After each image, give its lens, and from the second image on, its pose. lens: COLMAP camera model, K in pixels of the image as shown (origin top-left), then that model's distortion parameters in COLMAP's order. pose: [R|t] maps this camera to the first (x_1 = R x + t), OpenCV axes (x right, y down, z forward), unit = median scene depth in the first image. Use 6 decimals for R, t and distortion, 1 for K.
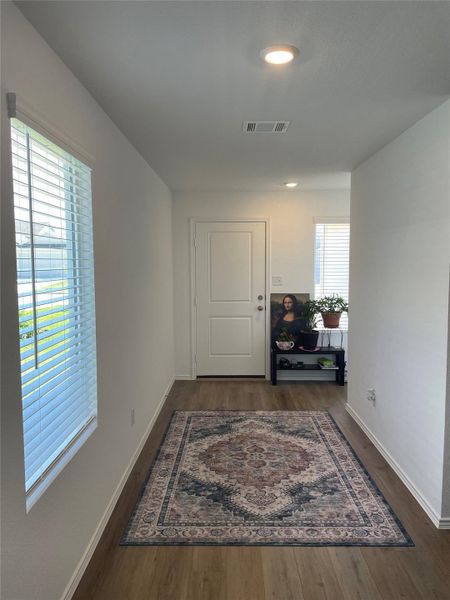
lens RADIAL K [[447.8, 0, 225.0], [0, 447.8, 300.0], [0, 0, 1]] dist [0.036659, -0.004665]
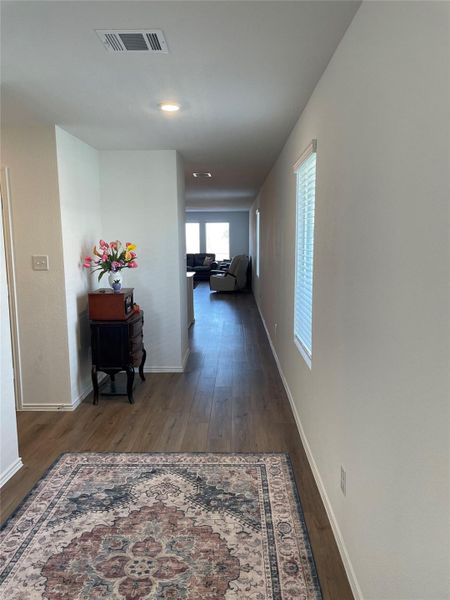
lens RADIAL K [[447.8, 0, 225.0], [0, 447.8, 300.0], [0, 0, 1]] dist [0.036659, -0.004665]
pose [[-0.999883, 0.010724, 0.010892, -0.058081], [0.012860, 0.975370, 0.220201, -0.138454], [-0.008262, 0.220316, -0.975394, 1.765296]]
